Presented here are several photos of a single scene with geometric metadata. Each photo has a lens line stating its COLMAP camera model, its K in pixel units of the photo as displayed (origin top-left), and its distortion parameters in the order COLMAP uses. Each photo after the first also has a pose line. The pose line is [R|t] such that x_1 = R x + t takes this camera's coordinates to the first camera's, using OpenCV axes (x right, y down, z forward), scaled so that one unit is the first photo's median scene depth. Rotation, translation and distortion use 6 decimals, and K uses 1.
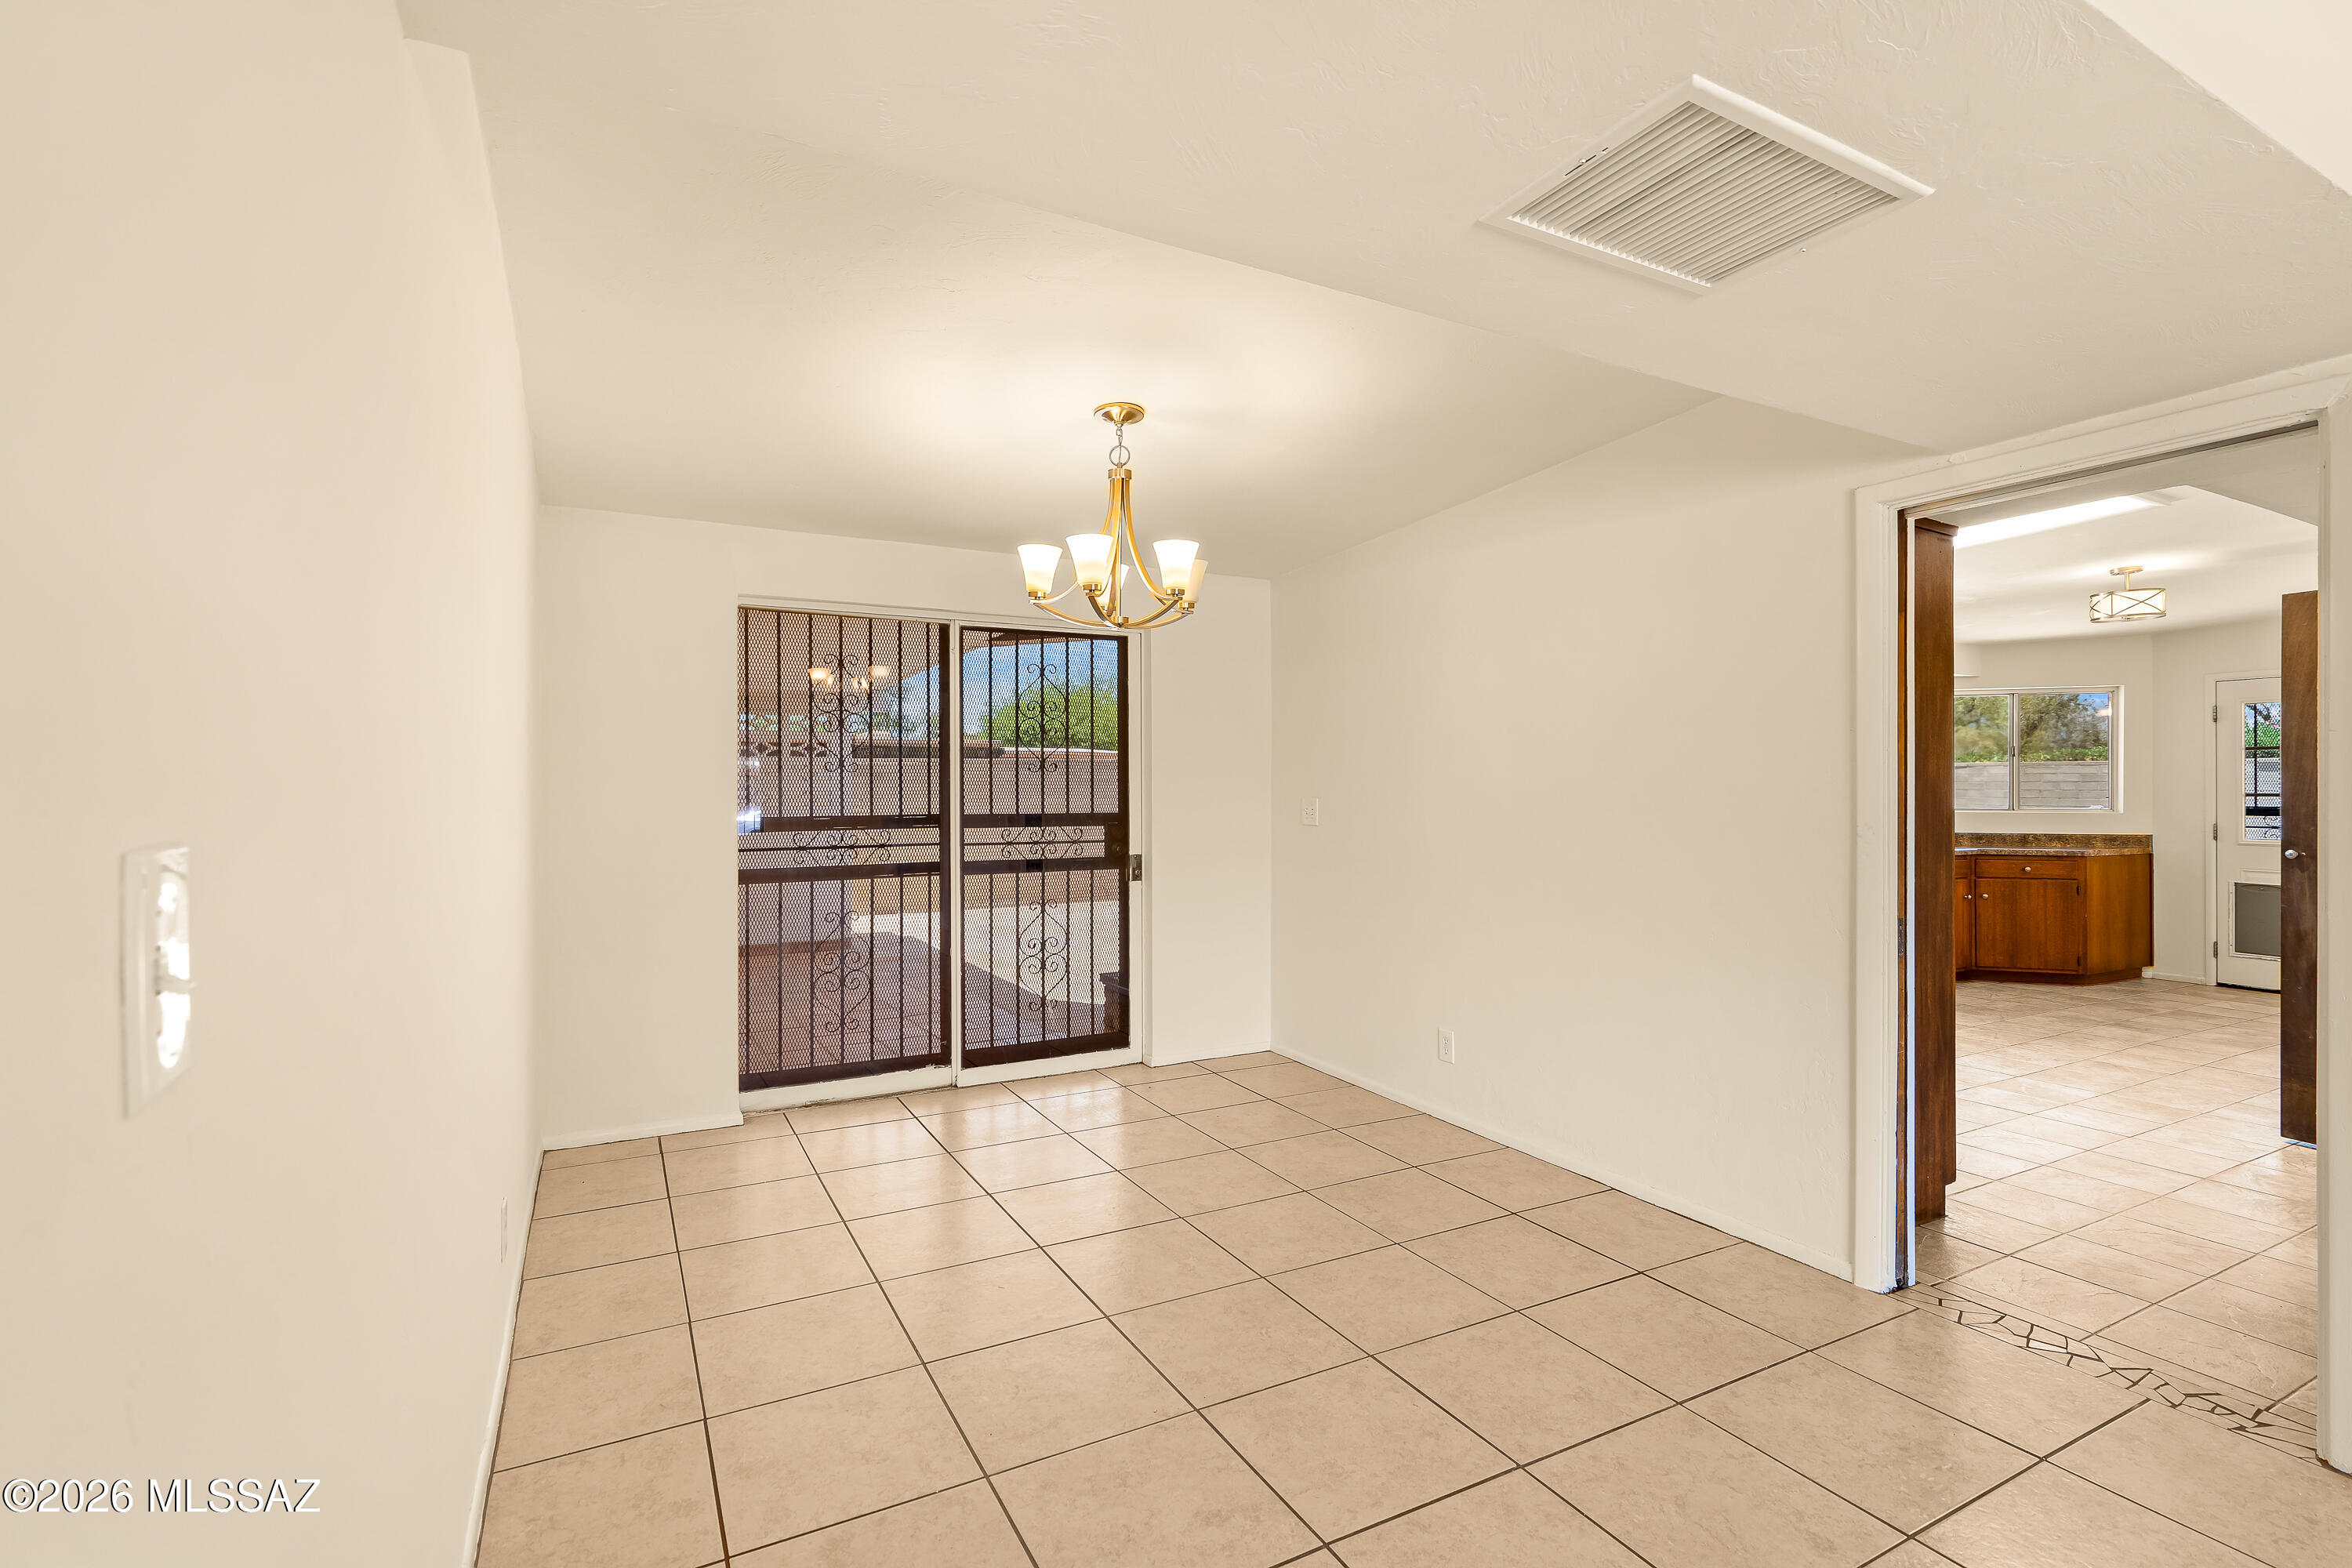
lens RADIAL K [[1085.2, 0, 1173.0], [0, 1085.2, 779.6], [0, 0, 1]] dist [-0.000190, 0.000619]
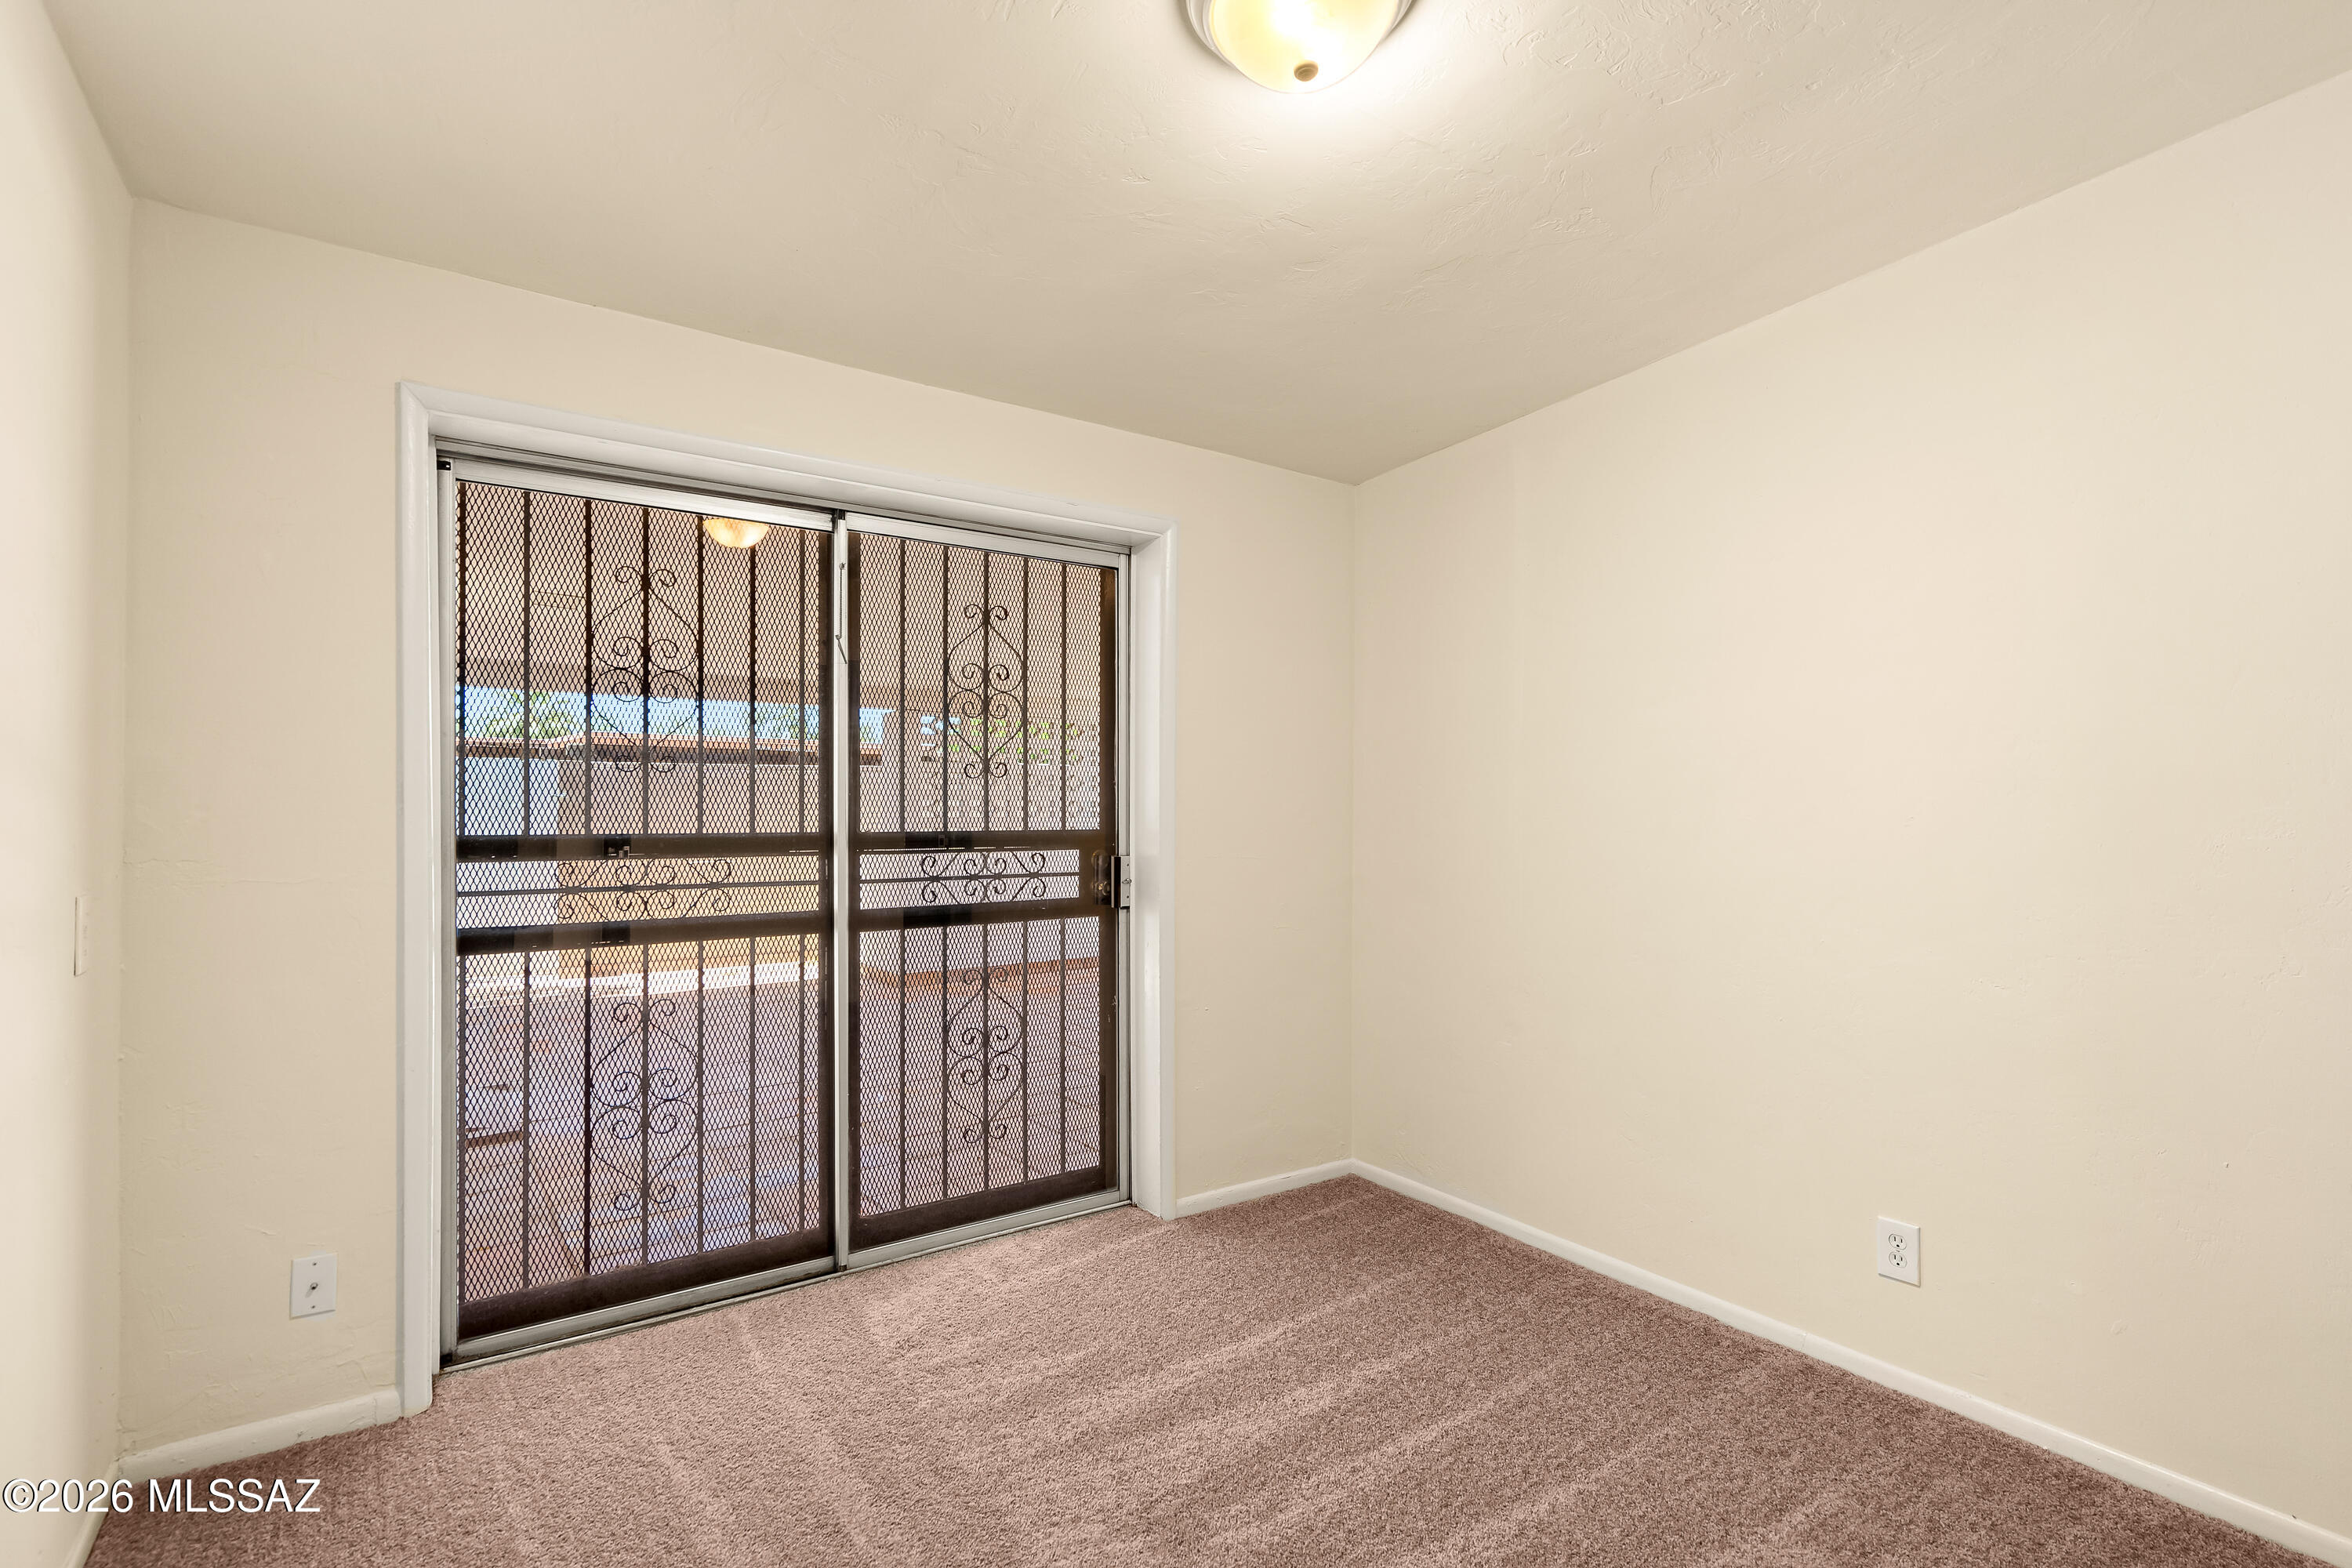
lens RADIAL K [[1094.1, 0, 1176.6], [0, 1094.1, 802.0], [0, 0, 1]] dist [-0.004261, -0.000335]
pose [[0.994415, -0.002028, 0.105524, -0.075888], [0.002691, 0.999977, -0.006145, 0.018517], [-0.105510, 0.006395, 0.994398, 0.352477]]
